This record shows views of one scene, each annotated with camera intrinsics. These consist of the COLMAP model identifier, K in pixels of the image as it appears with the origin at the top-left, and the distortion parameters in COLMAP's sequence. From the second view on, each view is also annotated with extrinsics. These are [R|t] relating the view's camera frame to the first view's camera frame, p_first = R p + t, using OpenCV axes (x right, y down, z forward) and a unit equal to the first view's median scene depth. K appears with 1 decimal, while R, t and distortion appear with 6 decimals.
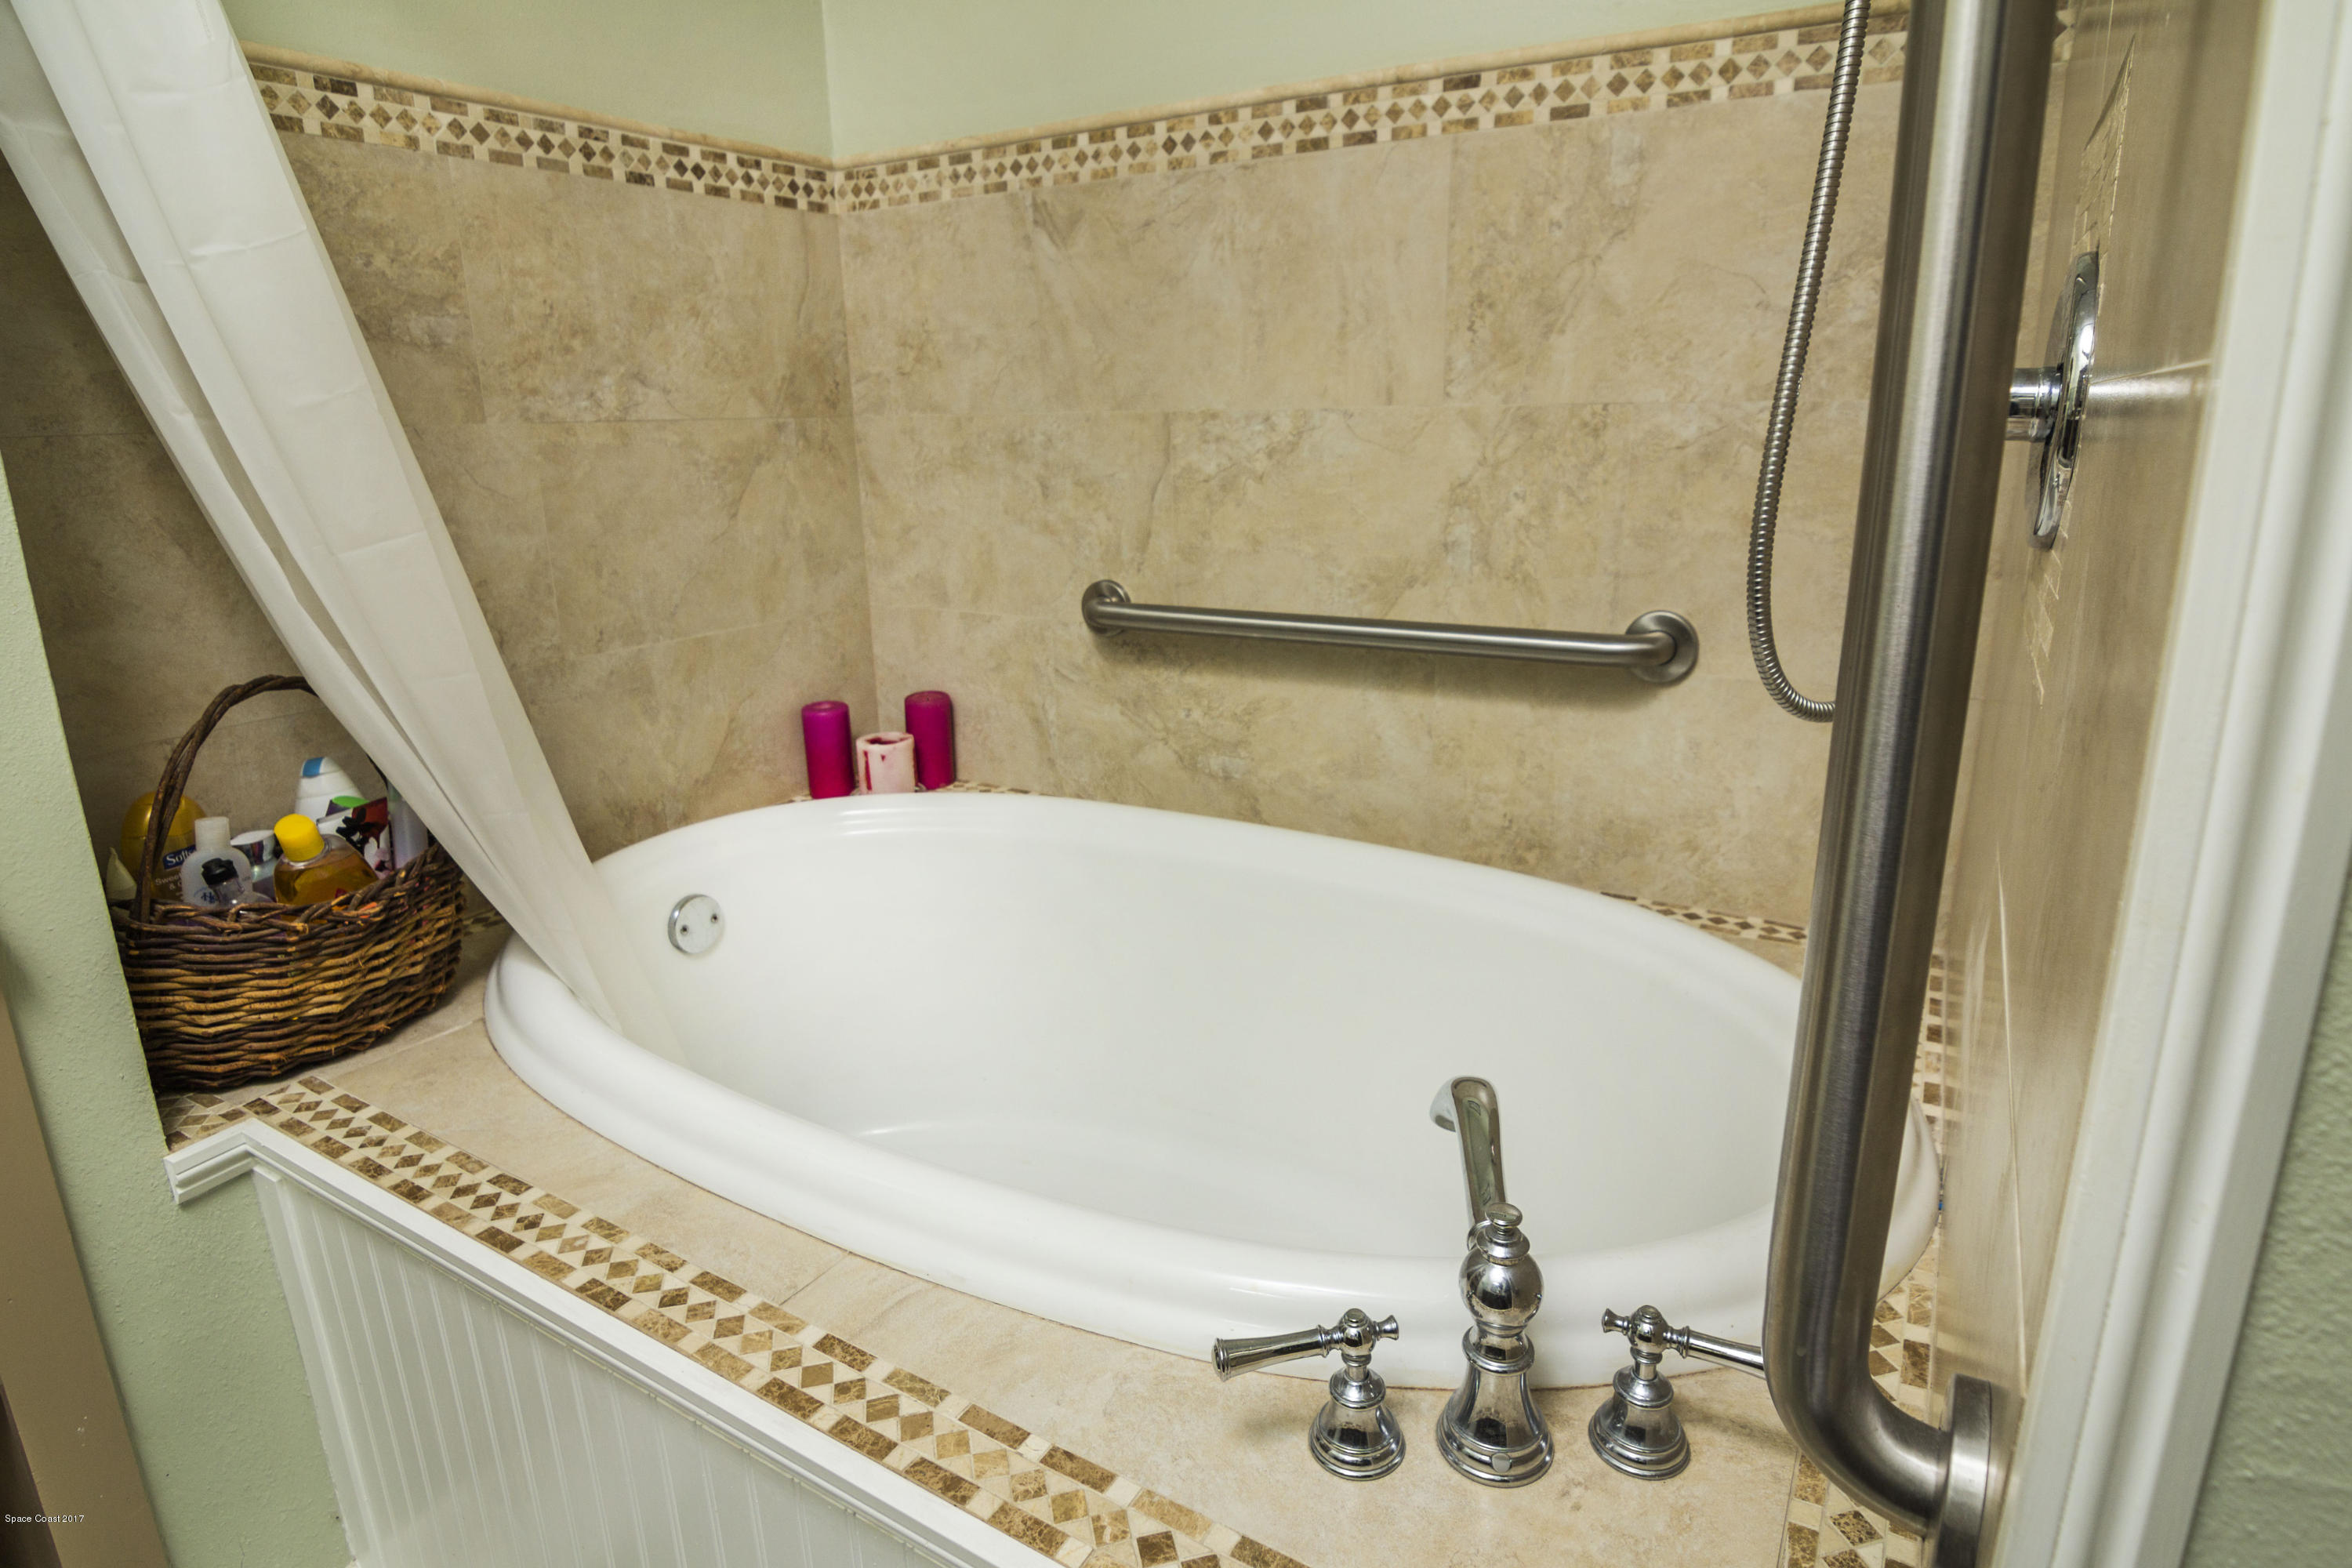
lens RADIAL K [[1212.0, 0, 1100.2], [0, 1212.0, 739.0], [0, 0, 1]] dist [-0.017106, -0.005859]
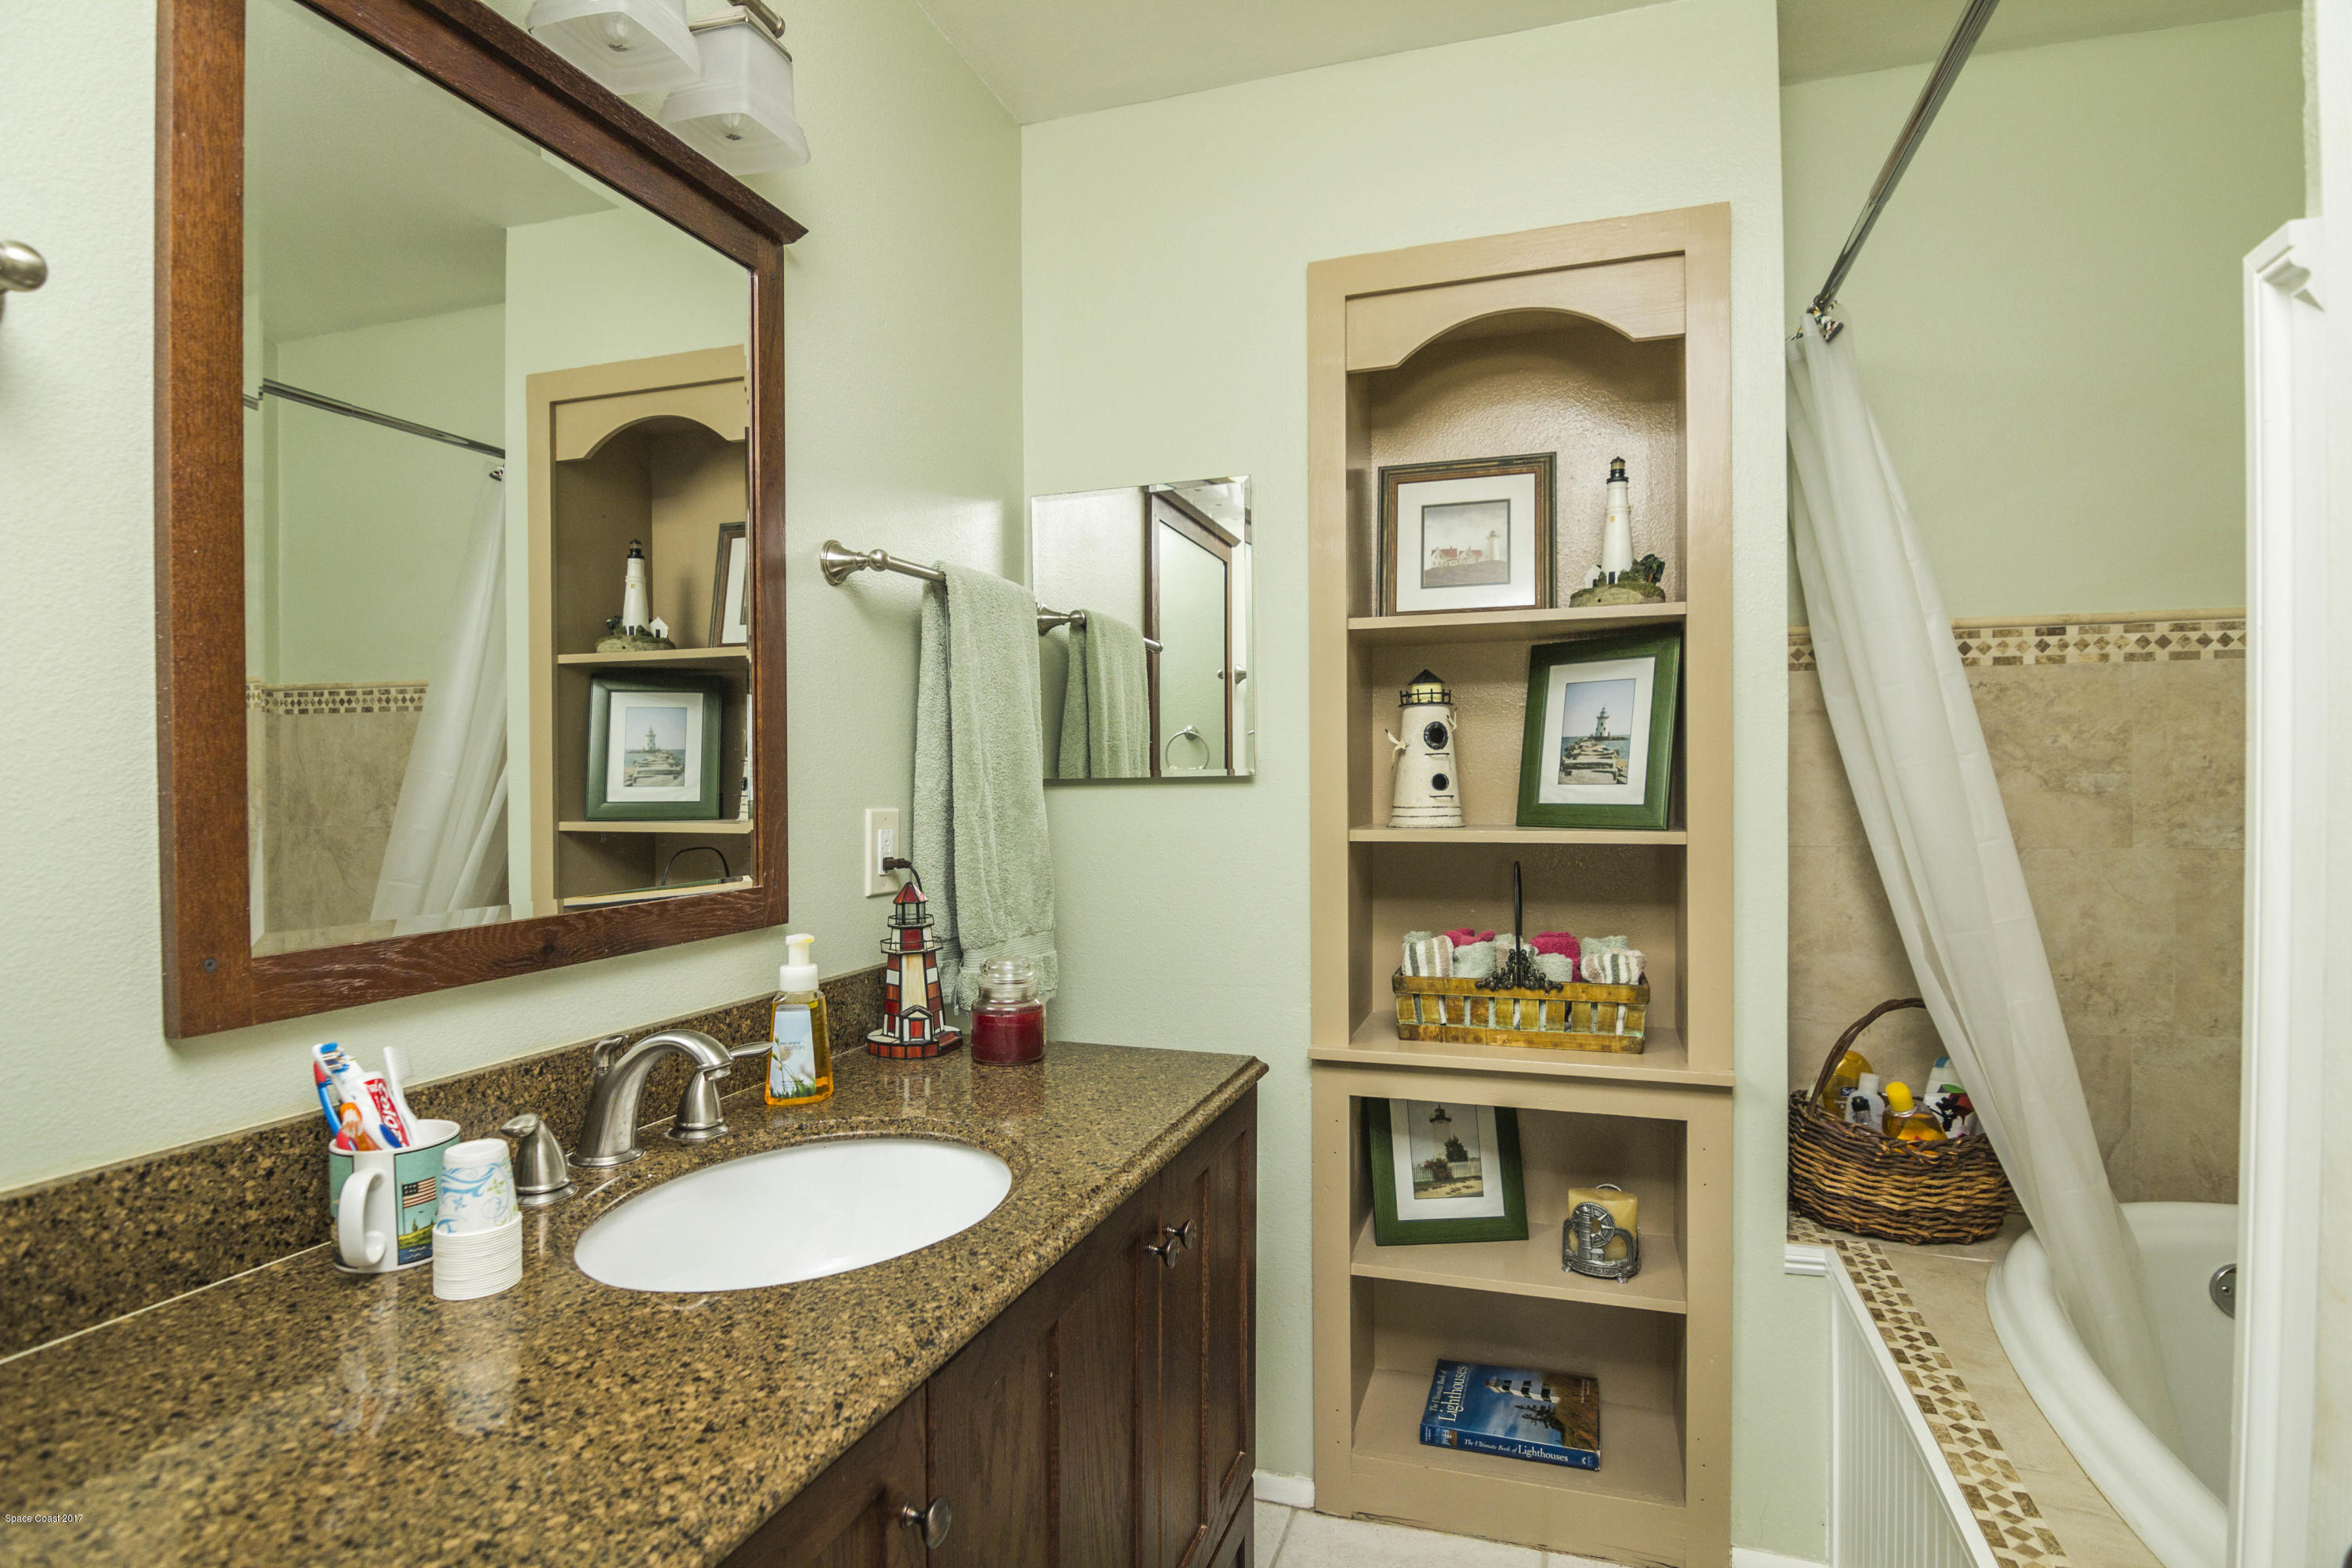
lens RADIAL K [[1212.0, 0, 1172.7], [0, 1212.0, 785.1], [0, 0, 1]] dist [-0.017106, -0.005859]
pose [[0.208204, 0.025608, -0.977750, 0.703135], [-0.237663, 0.971021, -0.025176, -0.053103], [0.948772, 0.237617, 0.208257, -0.381503]]
